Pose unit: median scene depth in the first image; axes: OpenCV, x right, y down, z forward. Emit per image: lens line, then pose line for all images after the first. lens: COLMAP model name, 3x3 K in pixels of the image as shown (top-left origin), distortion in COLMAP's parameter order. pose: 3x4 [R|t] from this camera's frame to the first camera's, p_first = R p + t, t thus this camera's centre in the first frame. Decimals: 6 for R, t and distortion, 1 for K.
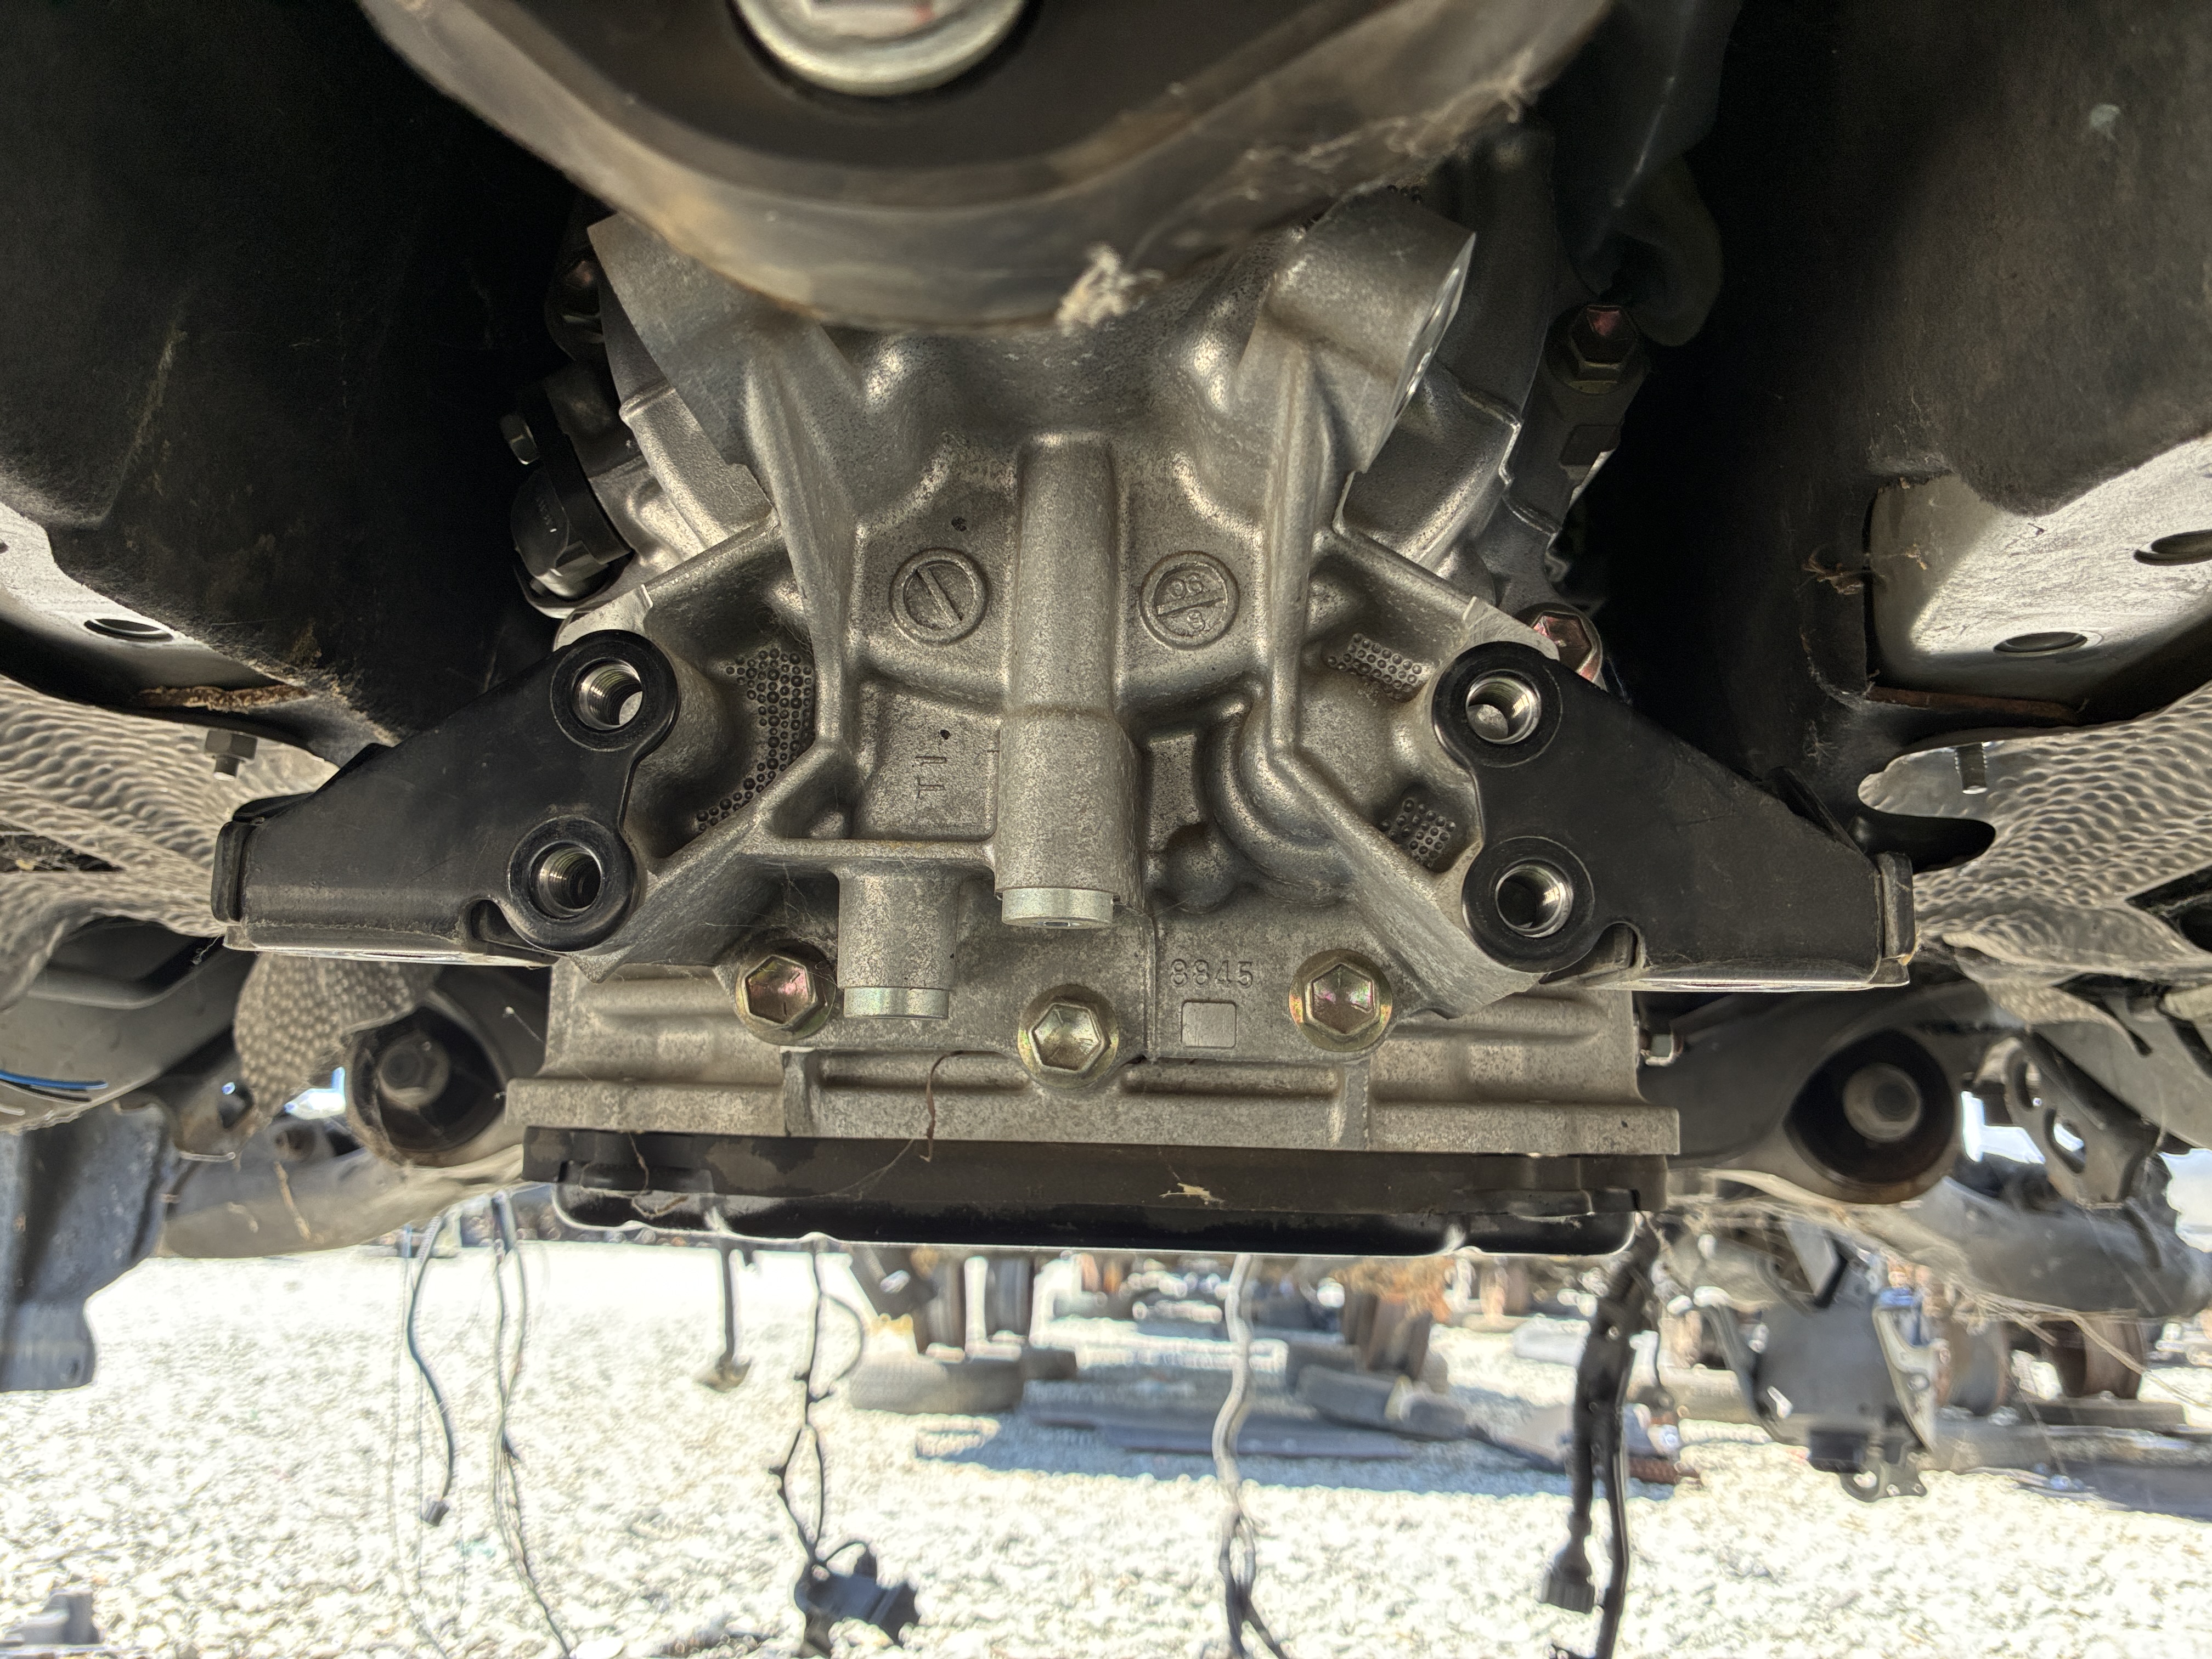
lens RADIAL K [[1691.3, 0, 1119.6], [0, 1691.3, 829.9], [0, 0, 1]] dist [0.056667, -0.091537]
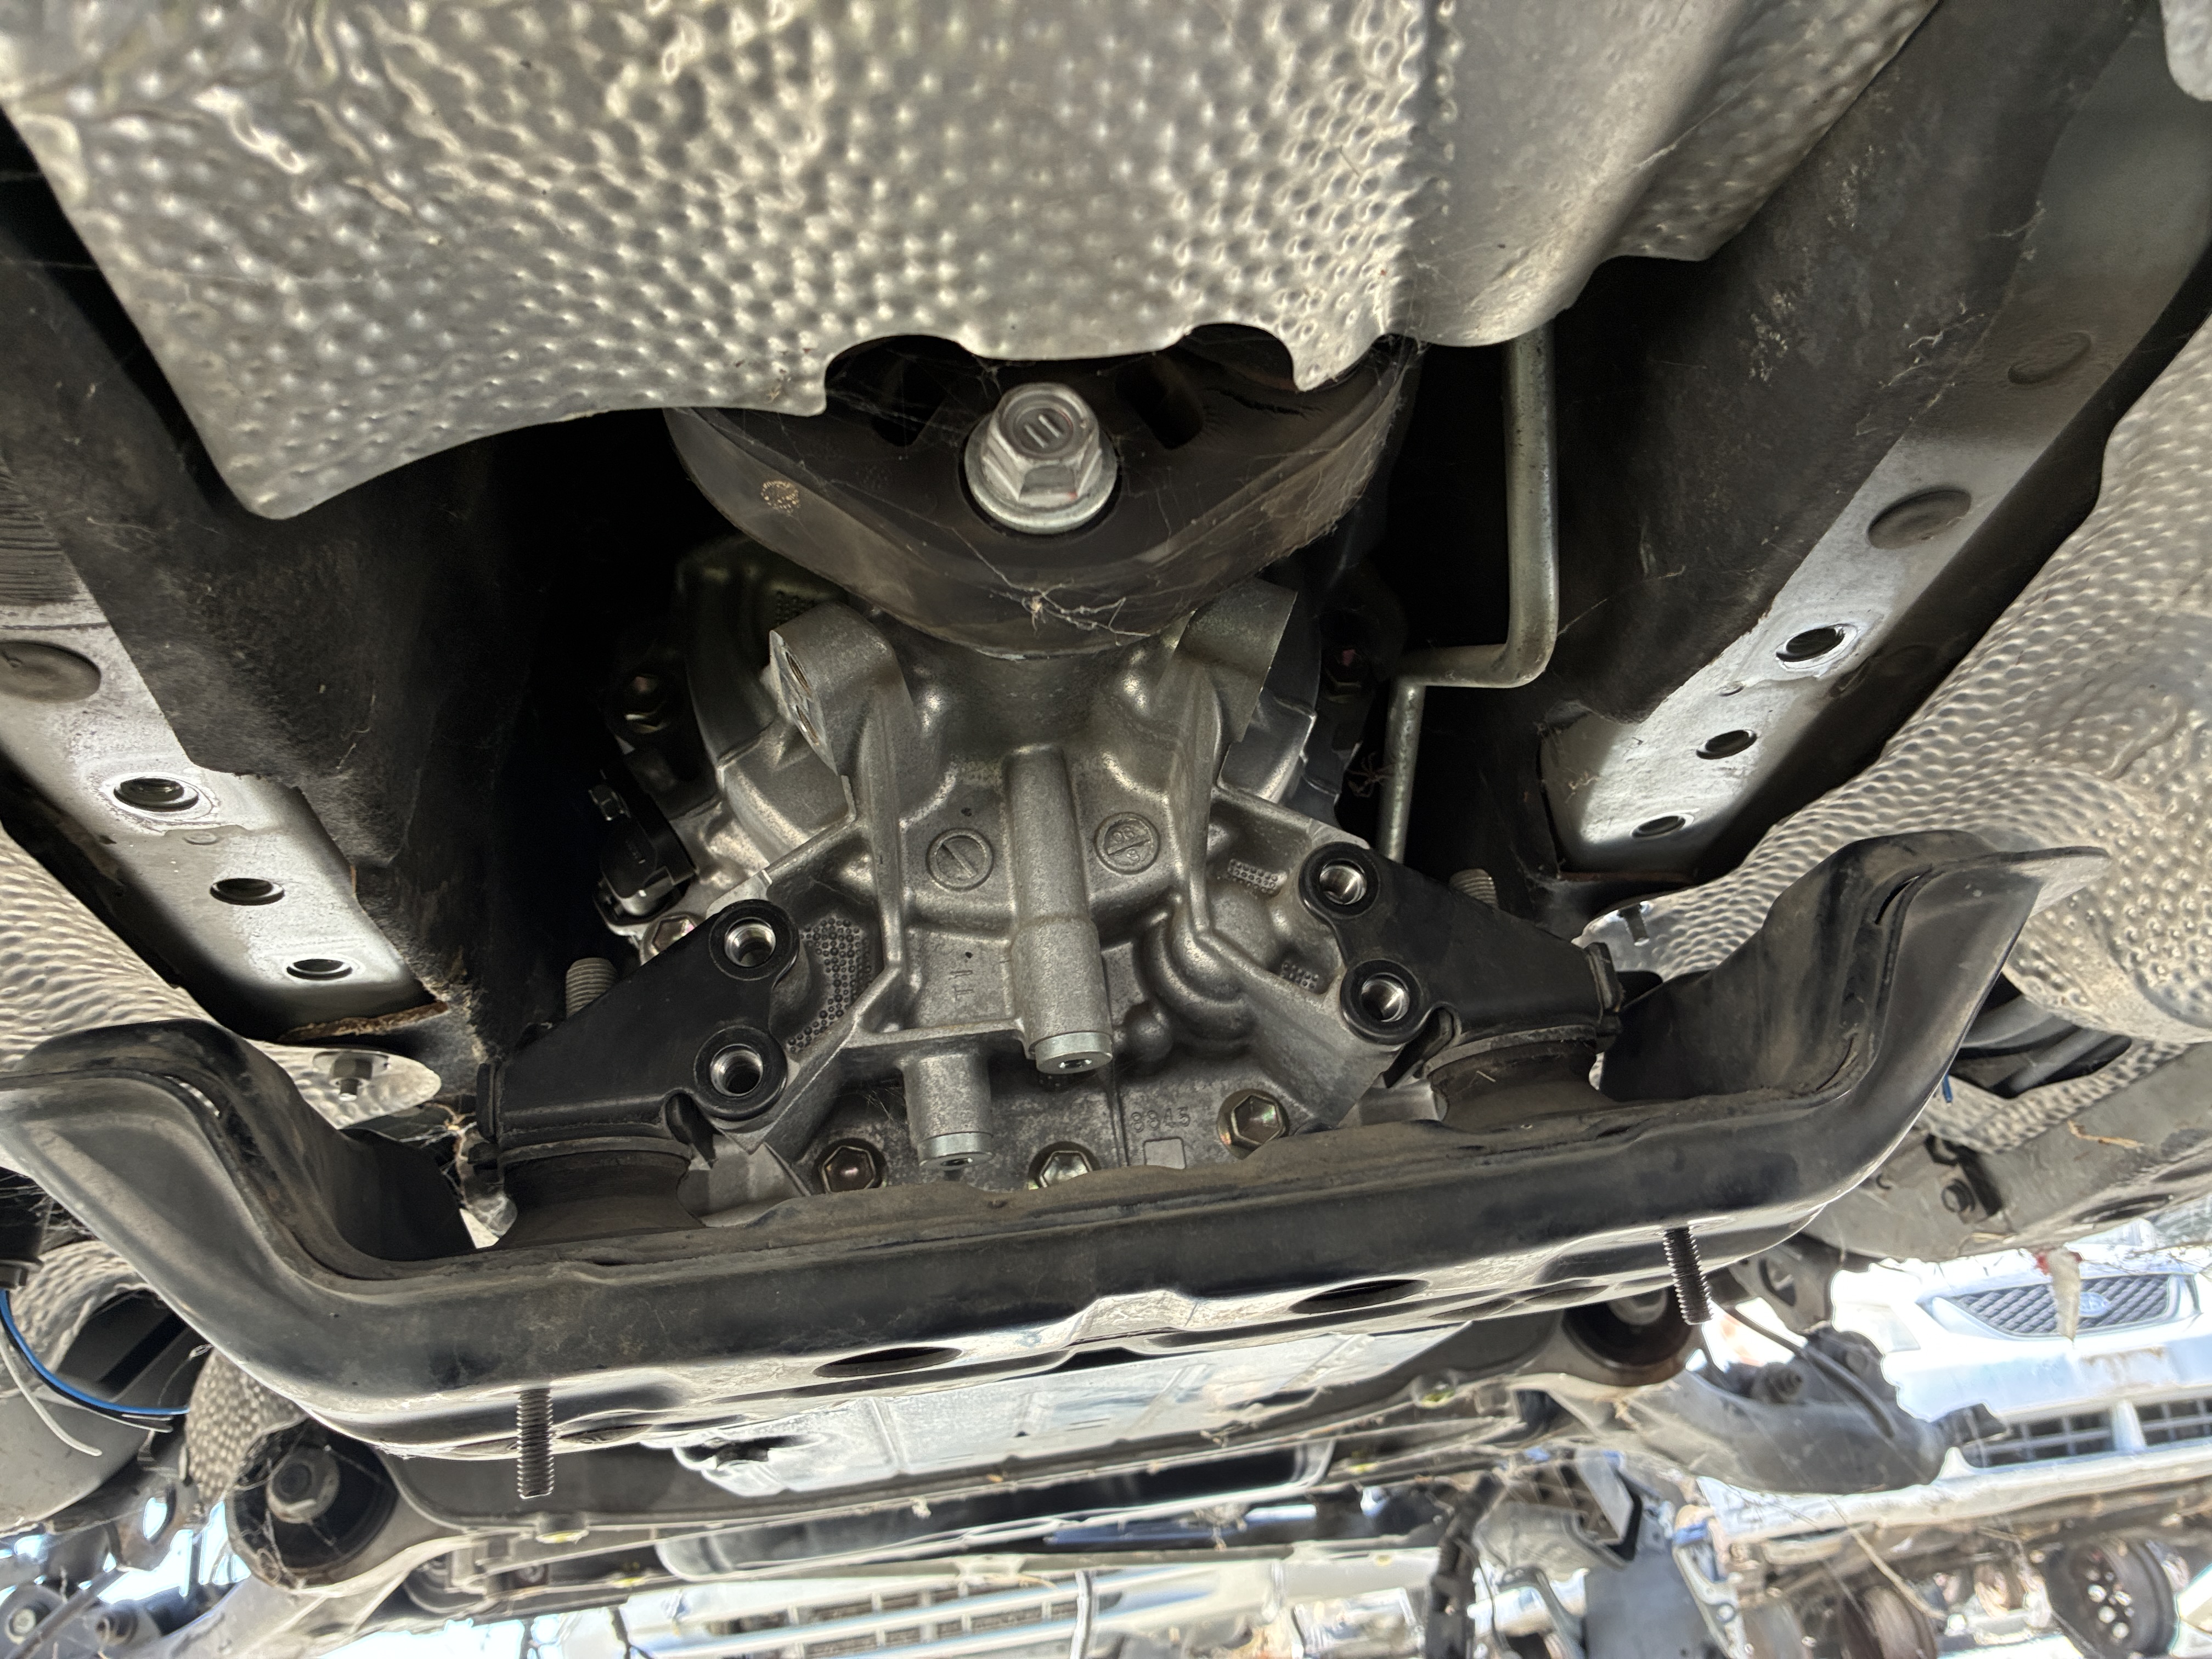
lens RADIAL K [[1691.3, 0, 1119.6], [0, 1691.3, 829.9], [0, 0, 1]] dist [0.056667, -0.091537]
pose [[0.977986, -0.102090, 0.181992, -0.047647], [0.142942, 0.963145, -0.227859, 0.038932], [-0.152022, 0.248857, 0.956535, -0.087546]]
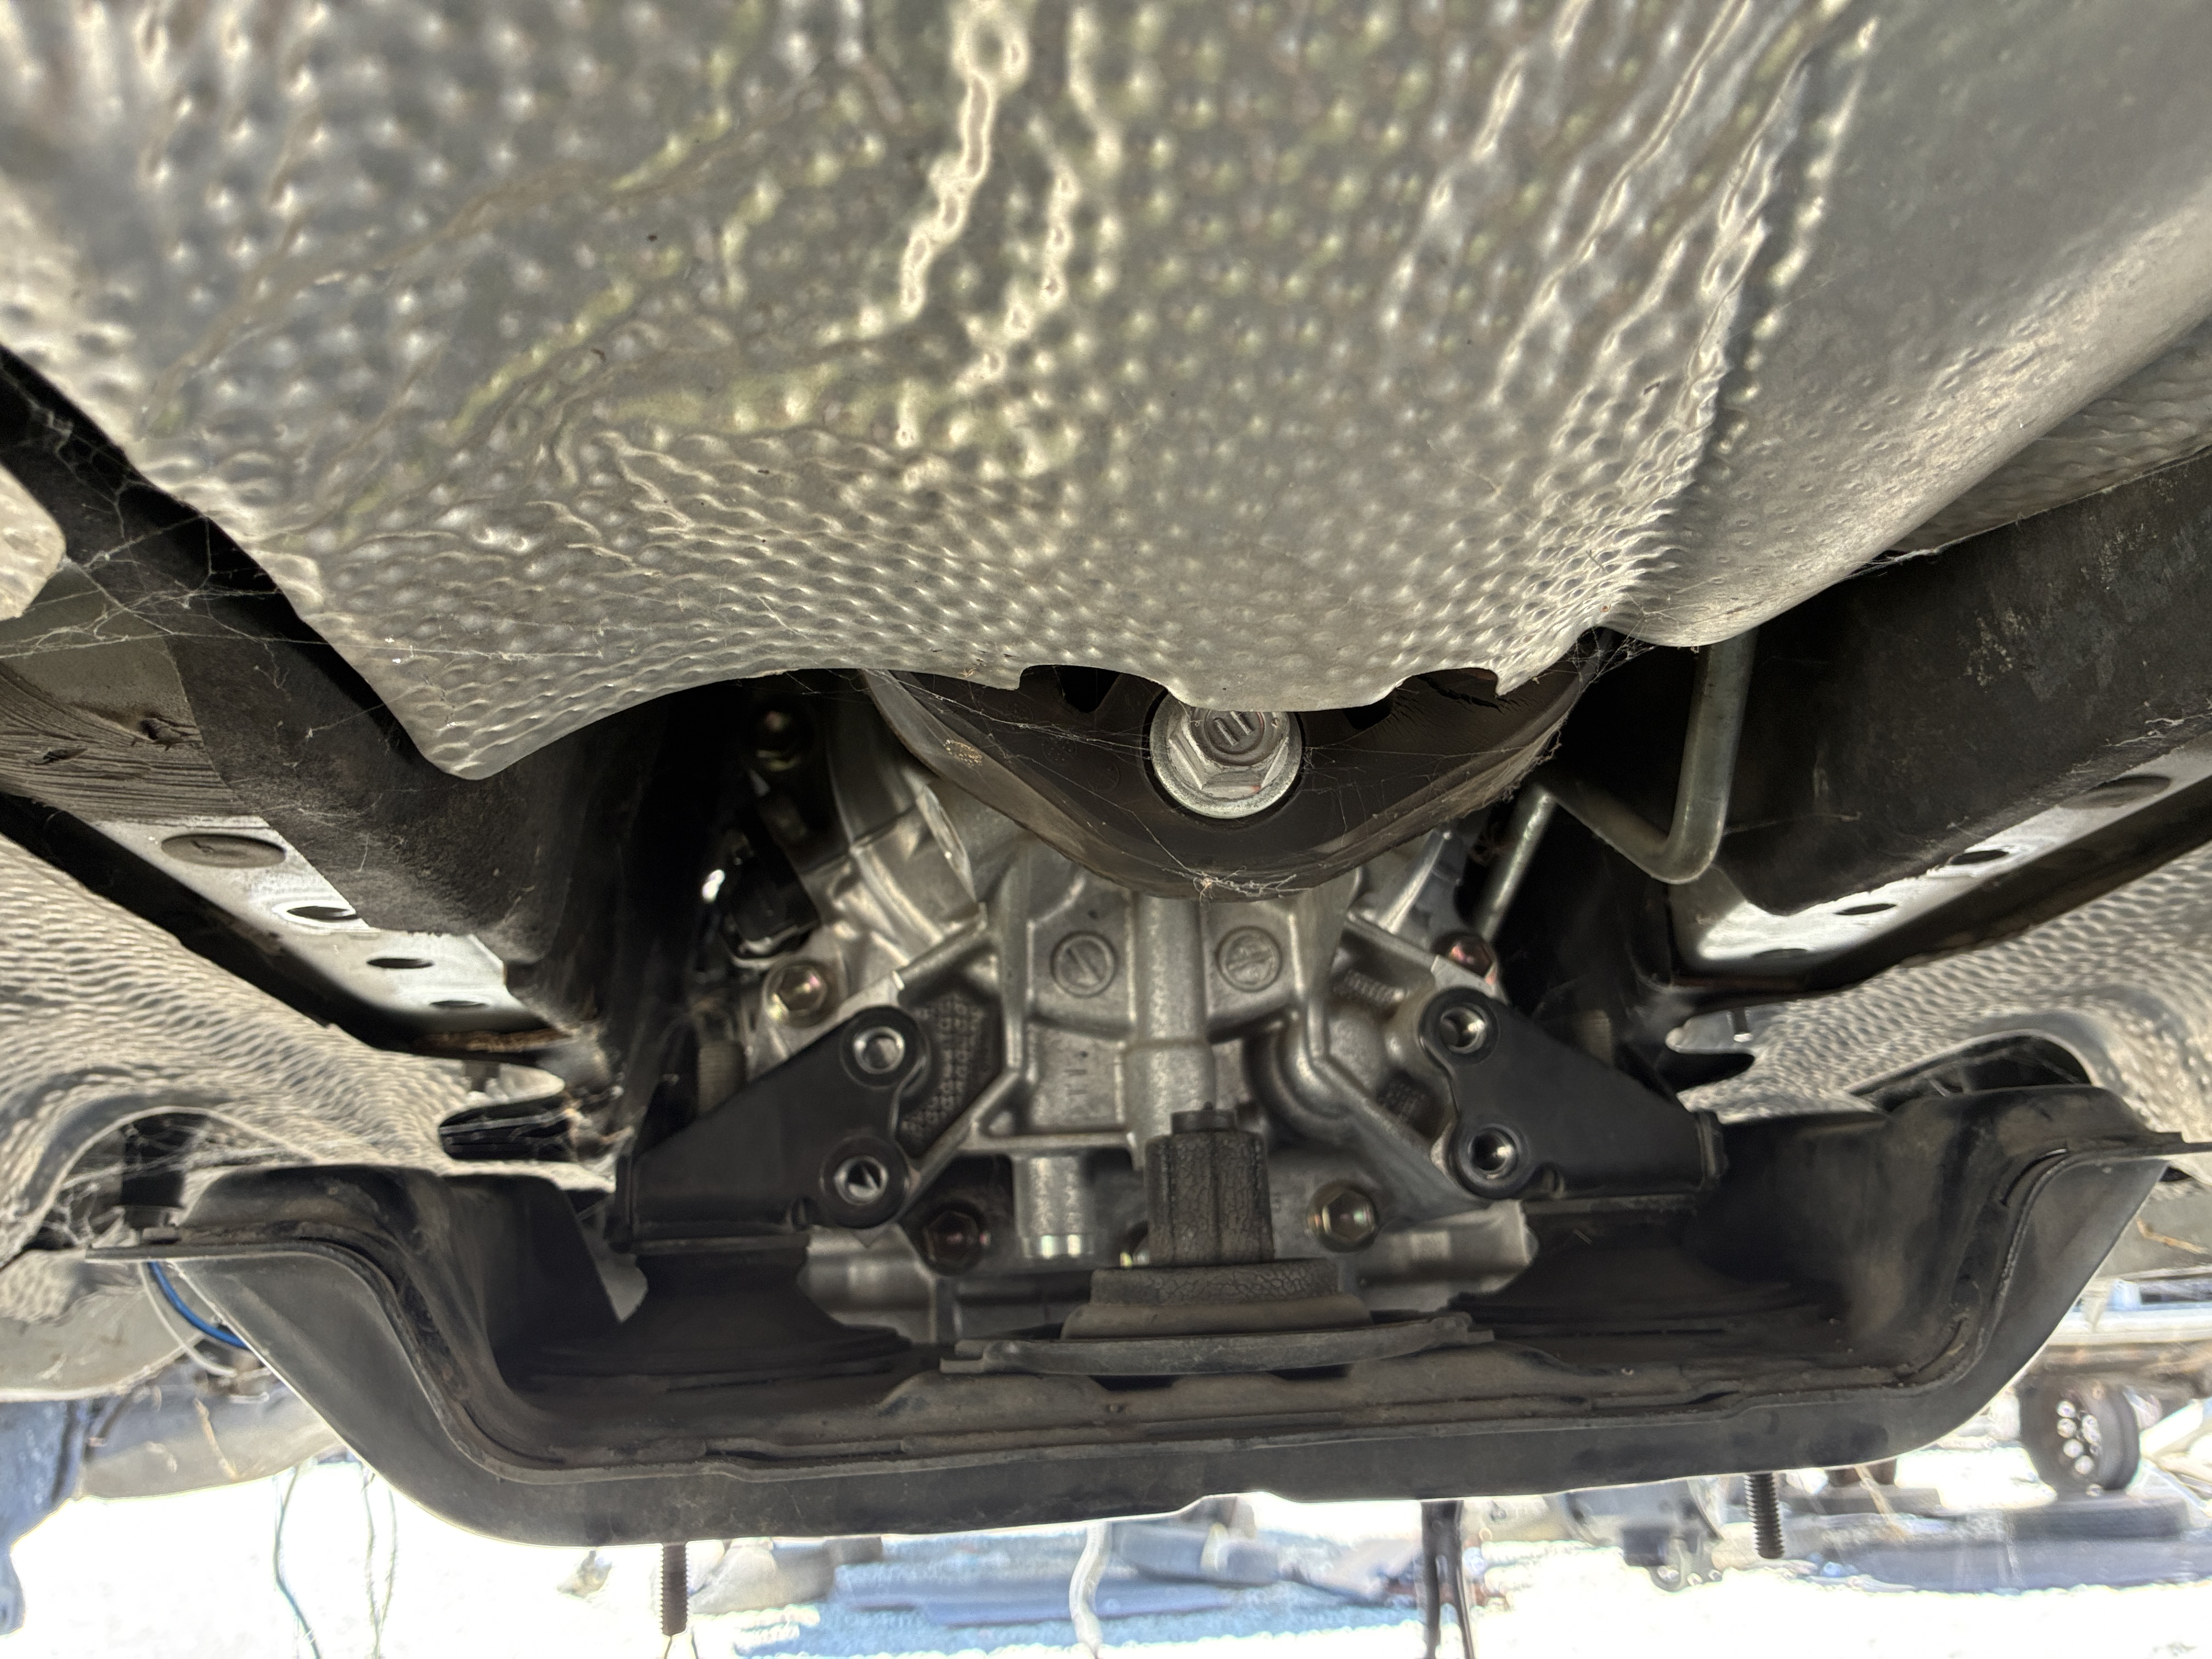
lens RADIAL K [[1696.0, 0, 1105.0], [0, 1696.0, 837.8], [0, 0, 1]] dist [0.061514, -0.101050]
pose [[0.990454, -0.040624, 0.131719, -0.056682], [0.051394, 0.995515, -0.079421, -0.026214], [-0.127902, 0.085433, 0.988100, -0.098469]]
